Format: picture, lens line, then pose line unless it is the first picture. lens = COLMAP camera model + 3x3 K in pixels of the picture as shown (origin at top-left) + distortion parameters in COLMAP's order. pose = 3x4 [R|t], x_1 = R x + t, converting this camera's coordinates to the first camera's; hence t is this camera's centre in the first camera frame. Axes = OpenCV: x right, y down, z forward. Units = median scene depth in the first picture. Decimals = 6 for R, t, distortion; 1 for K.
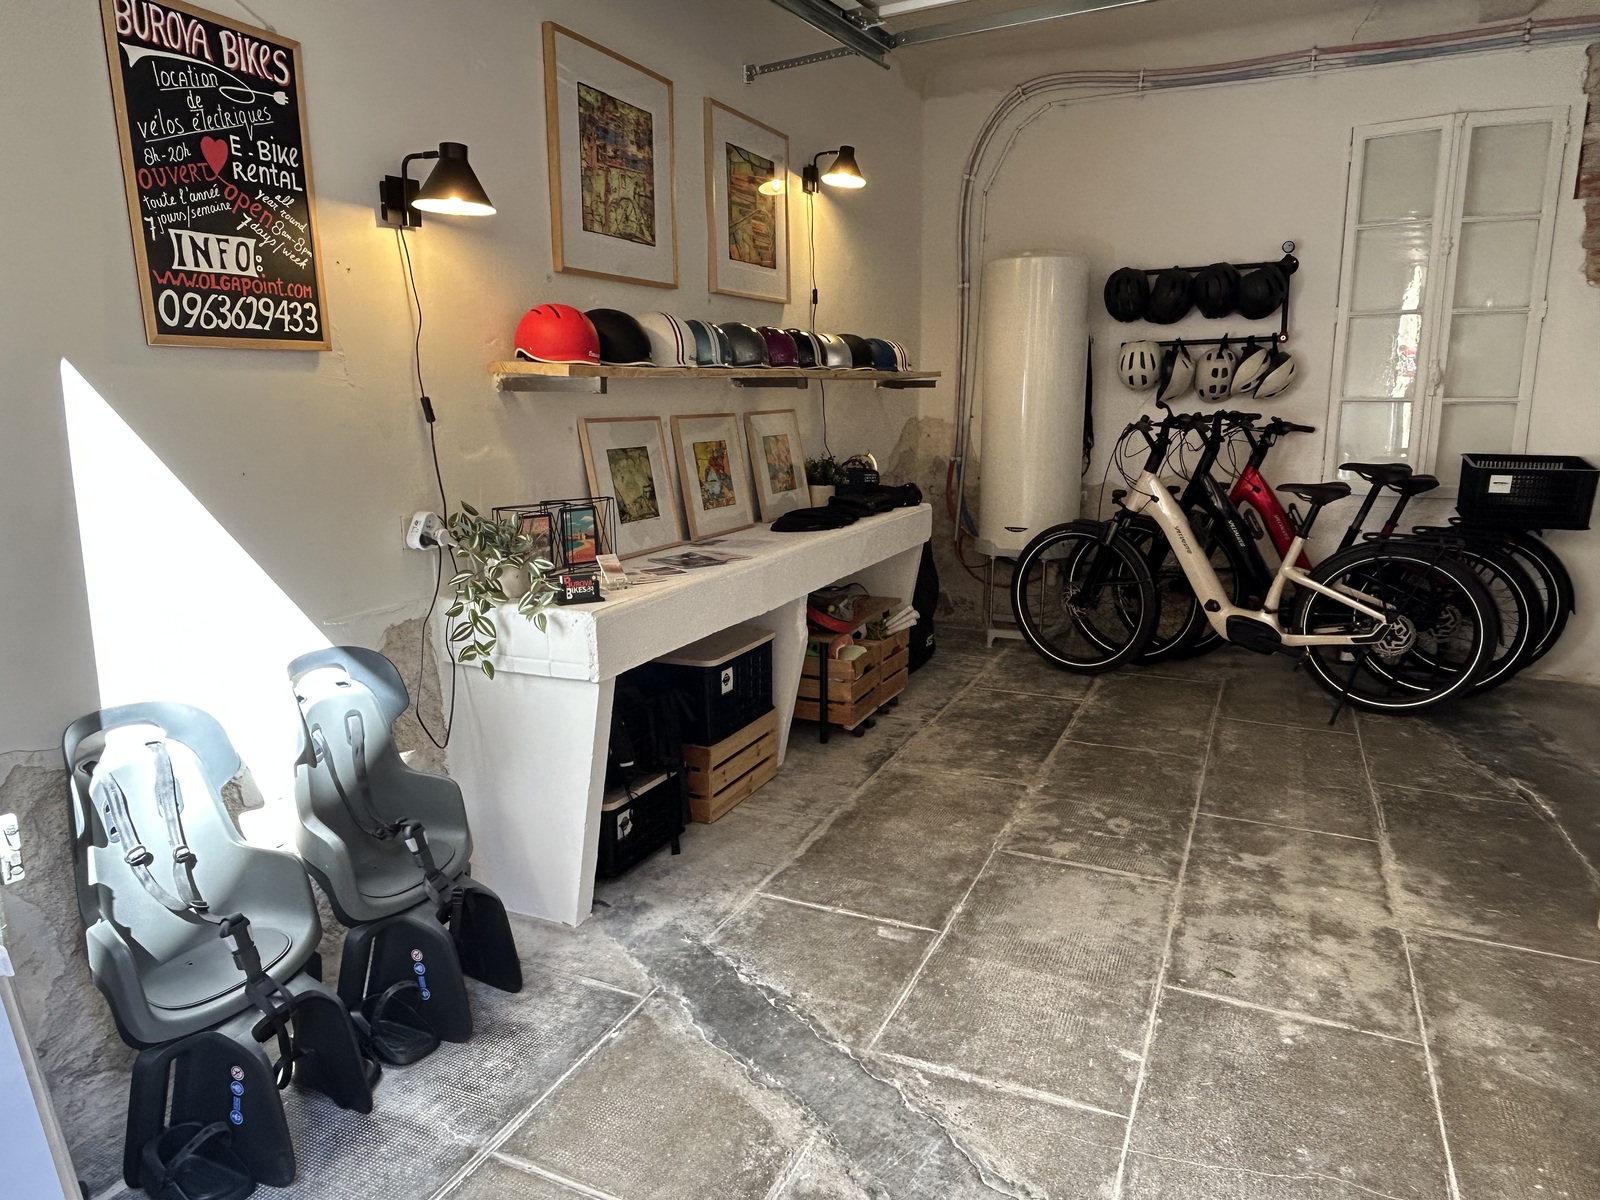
lens RADIAL K [[1040.3, 0, 785.8], [0, 1040.3, 601.4], [0, 0, 1]] dist [-0.006366, -0.002241]
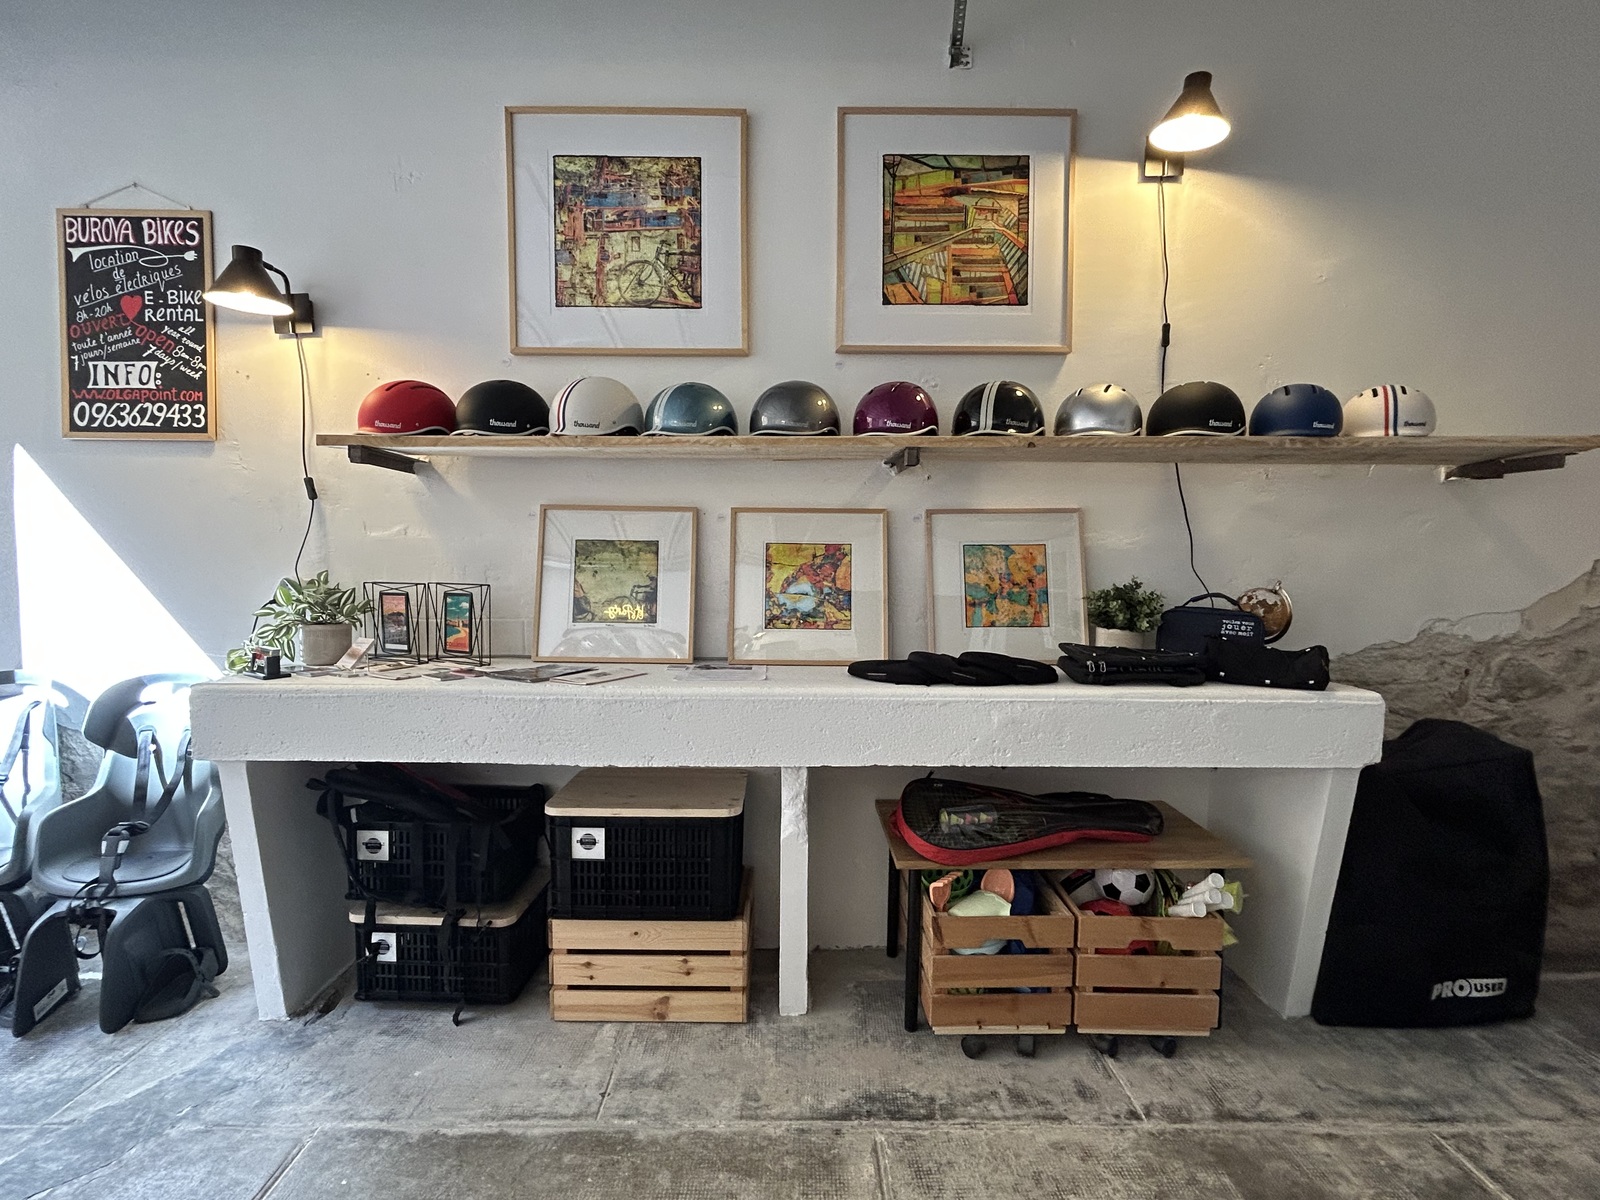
lens RADIAL K [[749.0, 0, 800.0], [0, 749.0, 600.0], [0, 0, 1]] dist [0.000536, 0.000898]
pose [[0.429870, 0.064969, -0.900551, 0.528148], [-0.190200, 0.981542, -0.019978, -0.124625], [0.882630, 0.179872, 0.434292, 0.946285]]
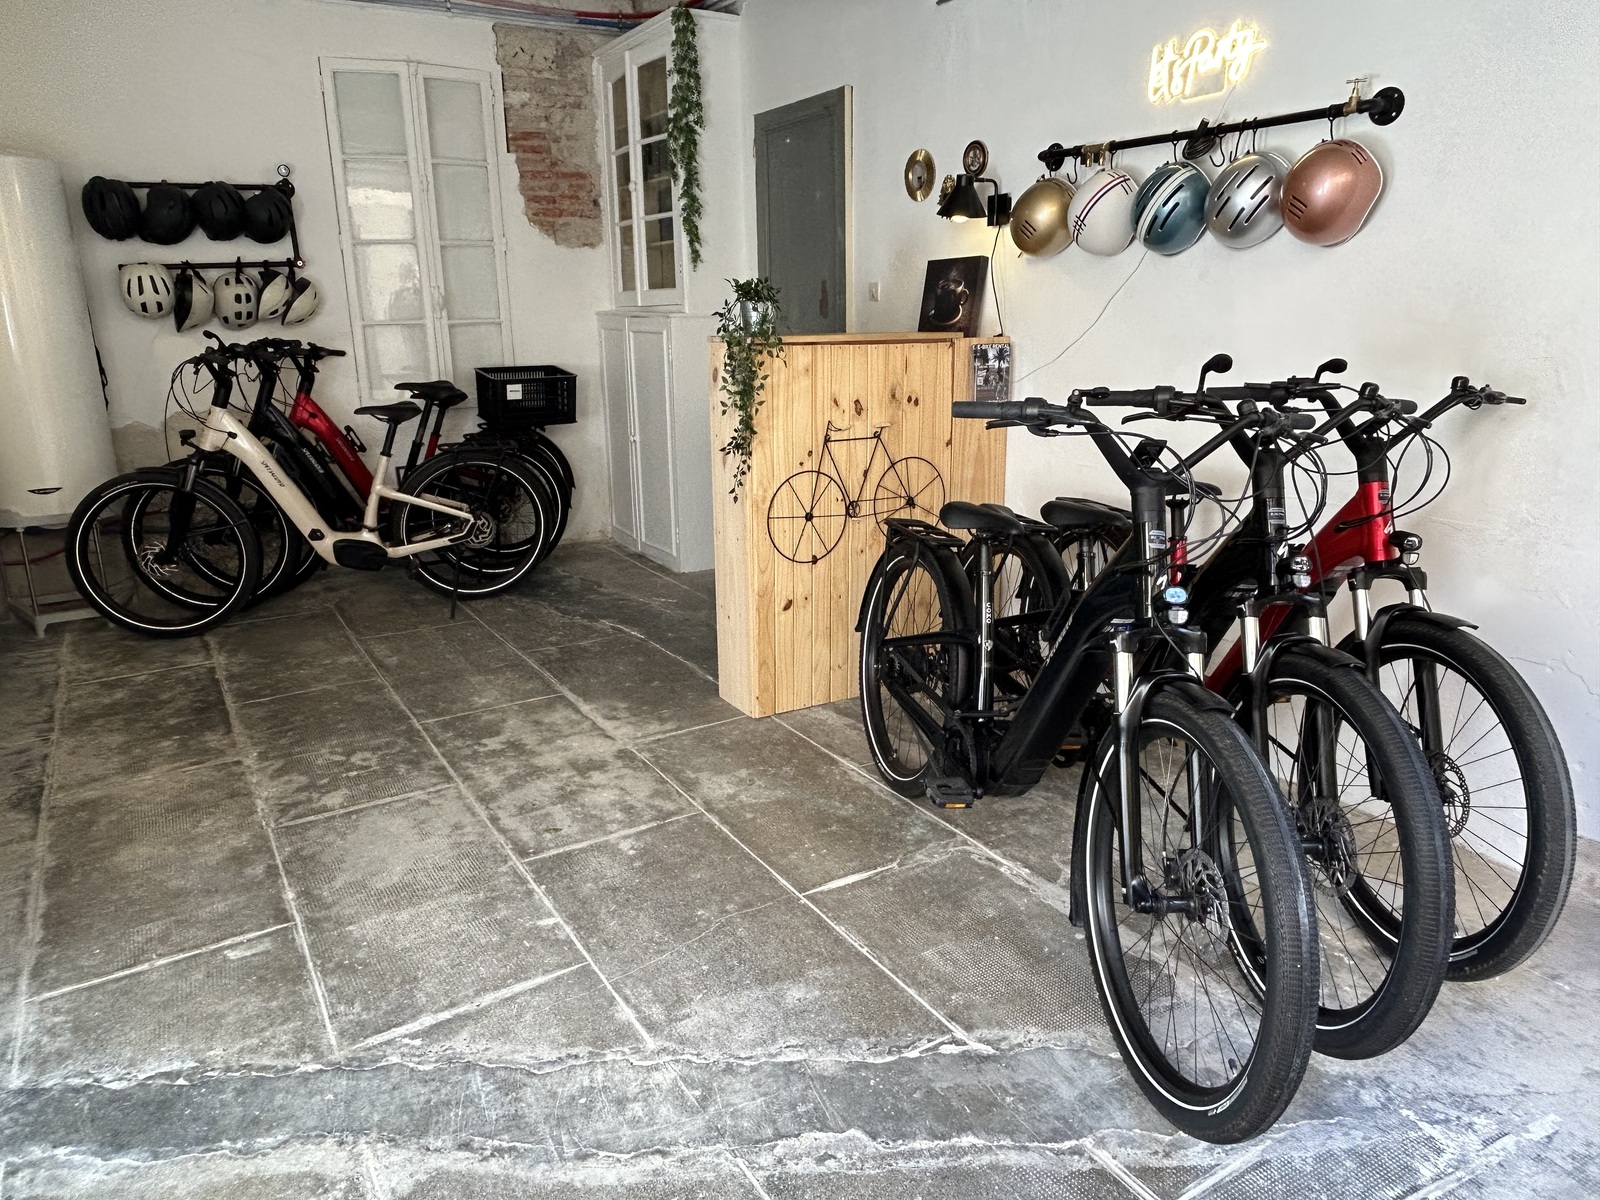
lens RADIAL K [[1040.3, 0, 785.8], [0, 1040.3, 601.4], [0, 0, 1]] dist [-0.006366, -0.002241]
pose [[0.545378, -0.237243, 0.803915, -0.251504], [0.175060, 0.970196, 0.167553, -0.033957], [-0.819706, 0.049354, 0.570655, 0.083683]]
